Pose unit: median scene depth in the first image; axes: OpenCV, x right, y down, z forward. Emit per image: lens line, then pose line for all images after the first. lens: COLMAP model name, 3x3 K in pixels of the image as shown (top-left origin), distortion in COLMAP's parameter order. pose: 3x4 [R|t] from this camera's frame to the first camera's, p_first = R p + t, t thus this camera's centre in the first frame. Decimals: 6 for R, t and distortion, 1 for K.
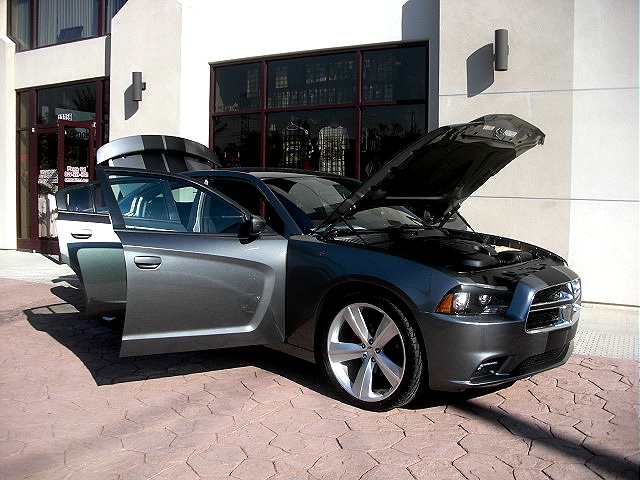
lens RADIAL K [[625.8, 0, 320.8], [0, 625.8, 249.8], [0, 0, 1]] dist [-0.207926, 0.184583]
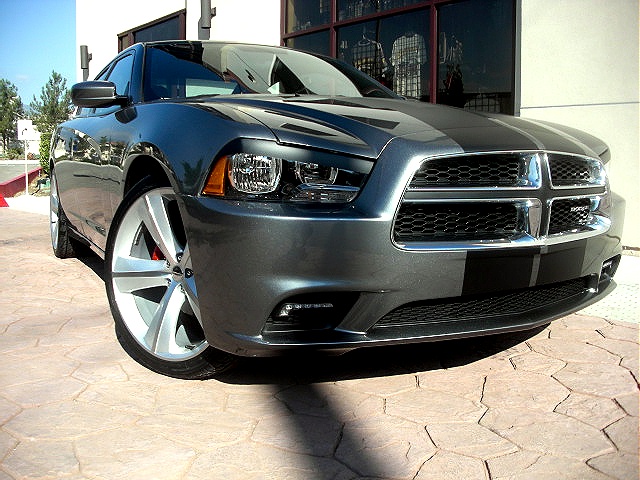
lens RADIAL K [[625.8, 0, 320.8], [0, 625.8, 249.8], [0, 0, 1]] dist [-0.207926, 0.184583]
pose [[0.948411, 0.030942, -0.315530, 0.171271], [-0.018595, 0.998942, 0.042067, 0.047494], [0.316498, -0.034029, 0.947983, 0.209064]]
